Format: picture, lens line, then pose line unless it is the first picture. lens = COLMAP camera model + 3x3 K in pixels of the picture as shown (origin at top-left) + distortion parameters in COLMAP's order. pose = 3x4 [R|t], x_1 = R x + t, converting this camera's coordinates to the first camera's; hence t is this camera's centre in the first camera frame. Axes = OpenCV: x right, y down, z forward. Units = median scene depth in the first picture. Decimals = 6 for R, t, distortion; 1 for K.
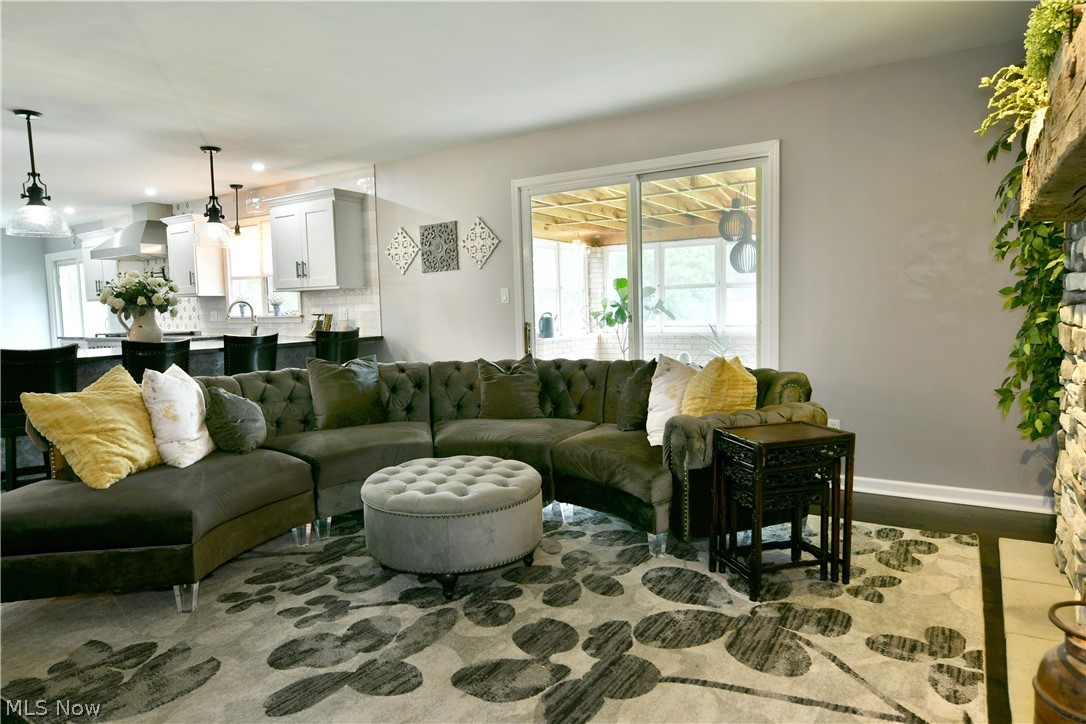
lens RADIAL K [[660.1, 0, 542.2], [0, 660.1, 359.1], [0, 0, 1]] dist [-0.013567, -0.003162]
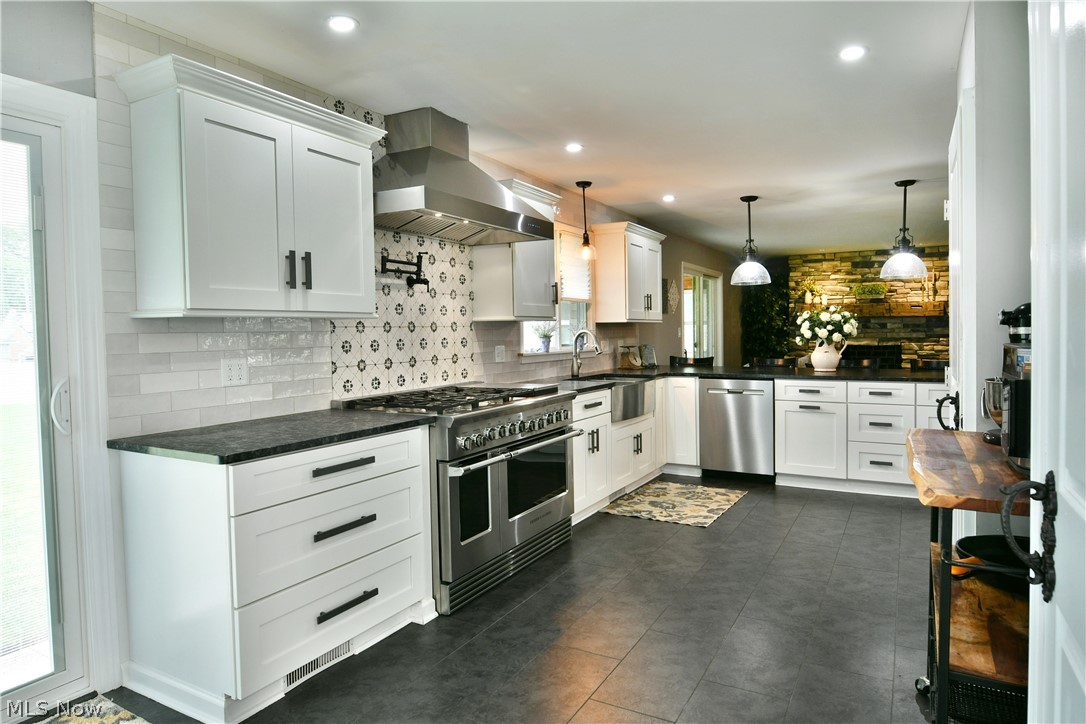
lens RADIAL K [[660.1, 0, 540.5], [0, 660.1, 341.9], [0, 0, 1]] dist [-0.013567, -0.003162]
pose [[-0.067243, 0.007233, 0.997710, -2.894380], [0.093029, 0.995663, -0.000948, -0.187960], [-0.993390, 0.092752, -0.067625, 2.612702]]
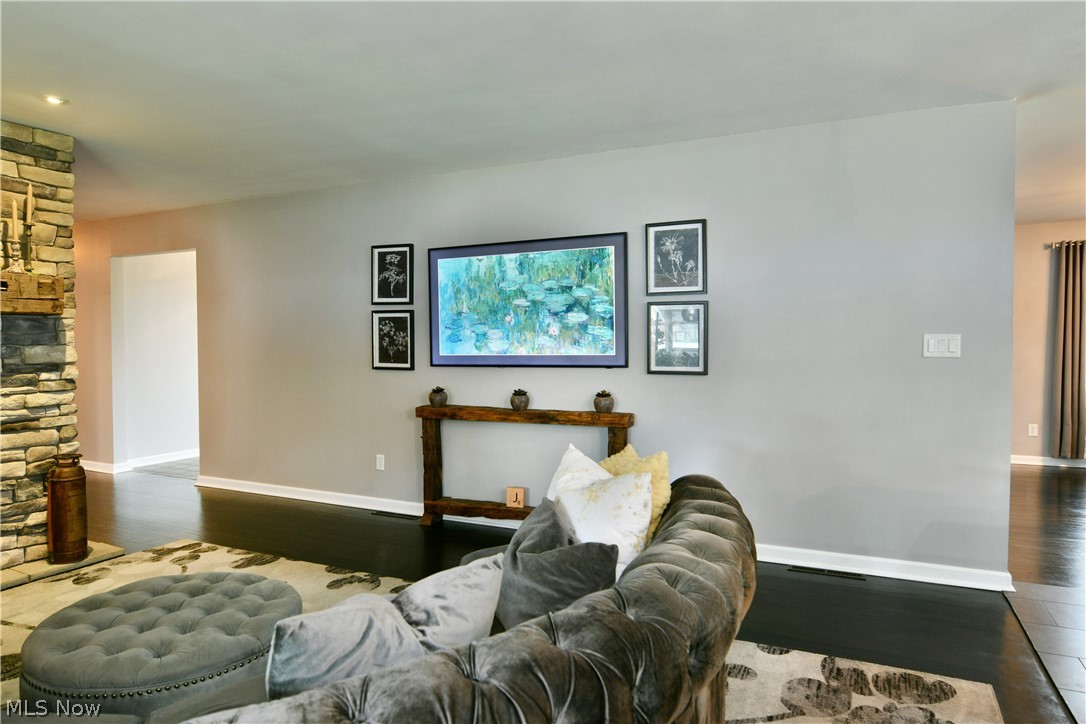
lens RADIAL K [[660.1, 0, 544.2], [0, 660.1, 358.8], [0, 0, 1]] dist [-0.013567, -0.003162]
pose [[-0.989992, 0.029856, -0.137930, -0.450170], [0.014539, 0.993742, 0.110746, -0.174063], [0.140373, 0.107632, -0.984231, 1.729273]]
